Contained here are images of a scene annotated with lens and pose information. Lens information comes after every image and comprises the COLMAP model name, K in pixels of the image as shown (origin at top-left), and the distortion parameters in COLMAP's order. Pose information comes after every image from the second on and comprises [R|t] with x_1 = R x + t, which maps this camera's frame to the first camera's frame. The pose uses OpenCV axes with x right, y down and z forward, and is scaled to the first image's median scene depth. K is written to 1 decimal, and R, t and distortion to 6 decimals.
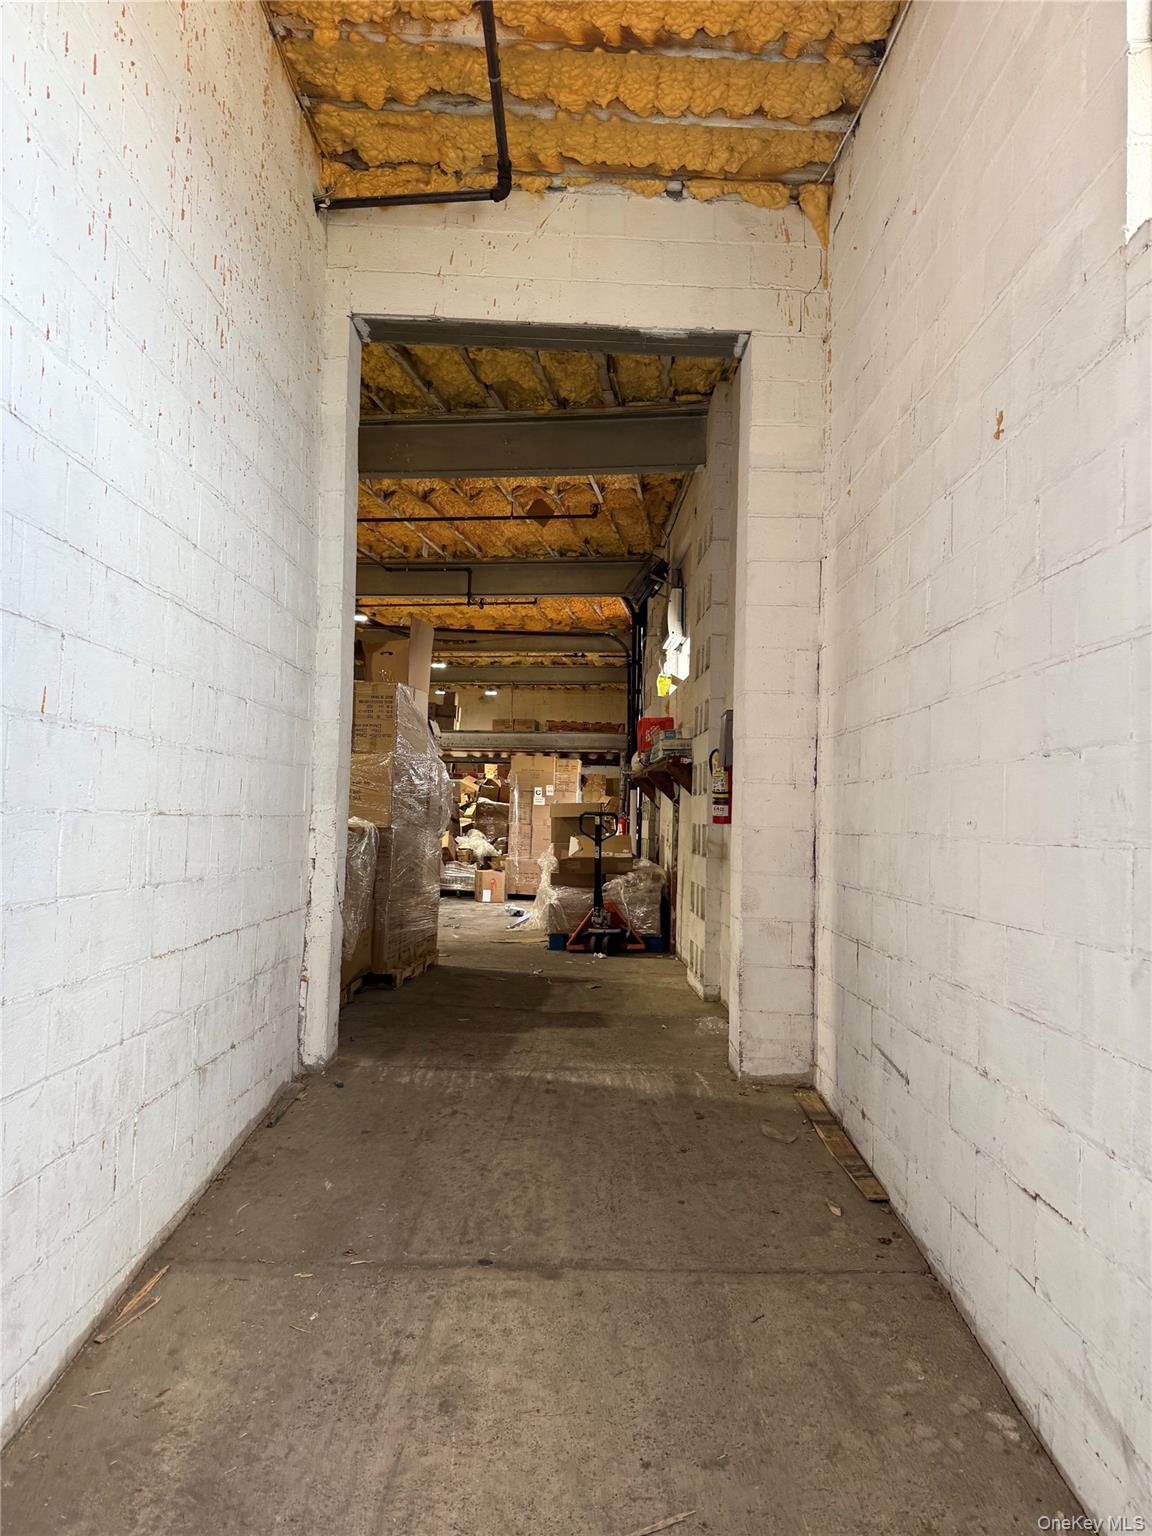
lens RADIAL K [[1064.7, 0, 576.0], [0, 1064.7, 768.0], [0, 0, 1]] dist [0.158239, -0.265565]
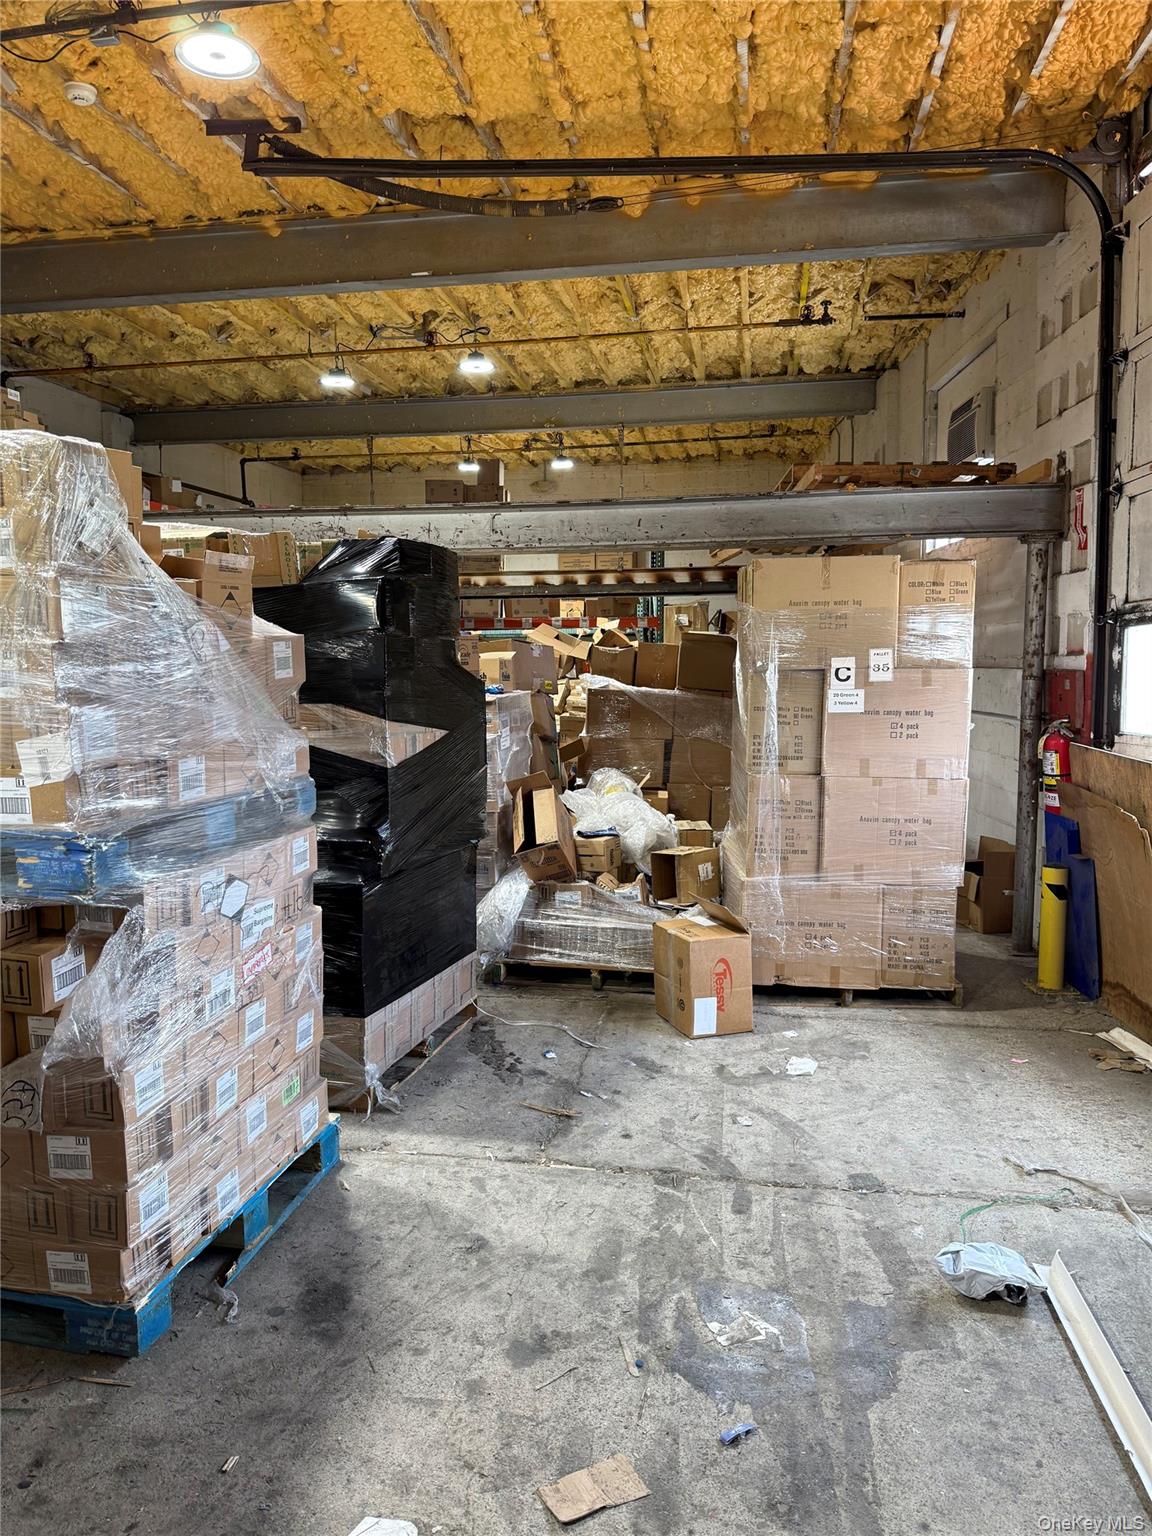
lens RADIAL K [[1064.7, 0, 576.0], [0, 1064.7, 768.0], [0, 0, 1]] dist [0.158239, -0.265565]
pose [[0.999432, -0.032731, -0.008056, -0.107694], [0.033564, 0.988393, 0.148166, 0.000743], [0.003113, -0.148352, 0.988930, 0.648534]]
